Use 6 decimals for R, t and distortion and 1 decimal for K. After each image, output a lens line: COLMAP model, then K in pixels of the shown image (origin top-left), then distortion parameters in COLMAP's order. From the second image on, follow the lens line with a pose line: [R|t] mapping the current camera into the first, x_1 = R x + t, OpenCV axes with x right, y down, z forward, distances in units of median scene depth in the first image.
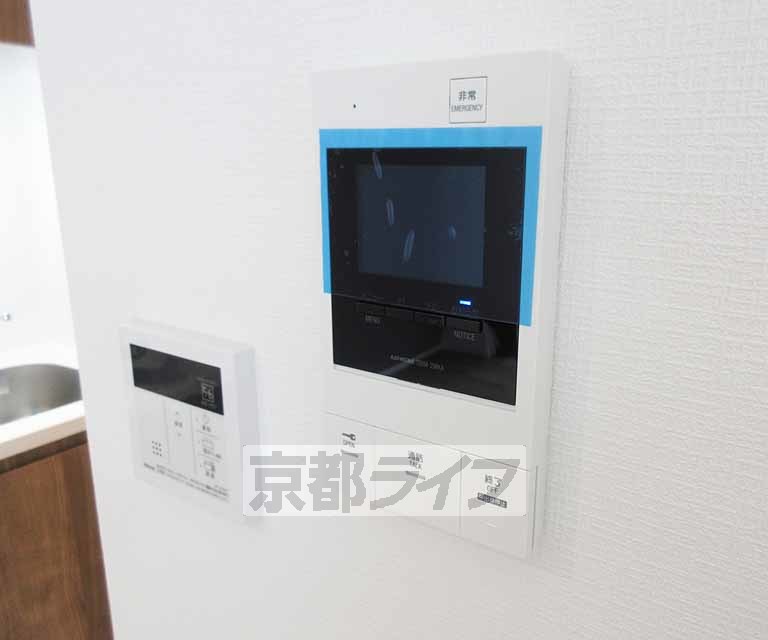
lens RADIAL K [[627.4, 0, 385.6], [0, 627.4, 322.8], [0, 0, 1]] dist [0.012733, -0.014790]
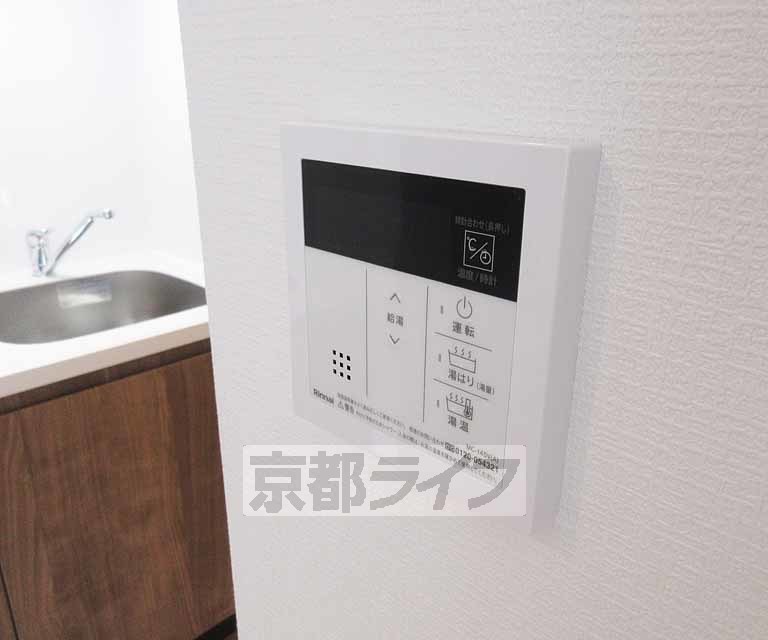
lens RADIAL K [[627.4, 0, 383.1], [0, 627.4, 317.6], [0, 0, 1]] dist [0.012733, -0.014790]
pose [[0.989213, 0.057300, -0.134812, -0.265999], [-0.044295, 0.994242, 0.097570, 0.109301], [0.139627, -0.090546, 0.986056, 0.494877]]
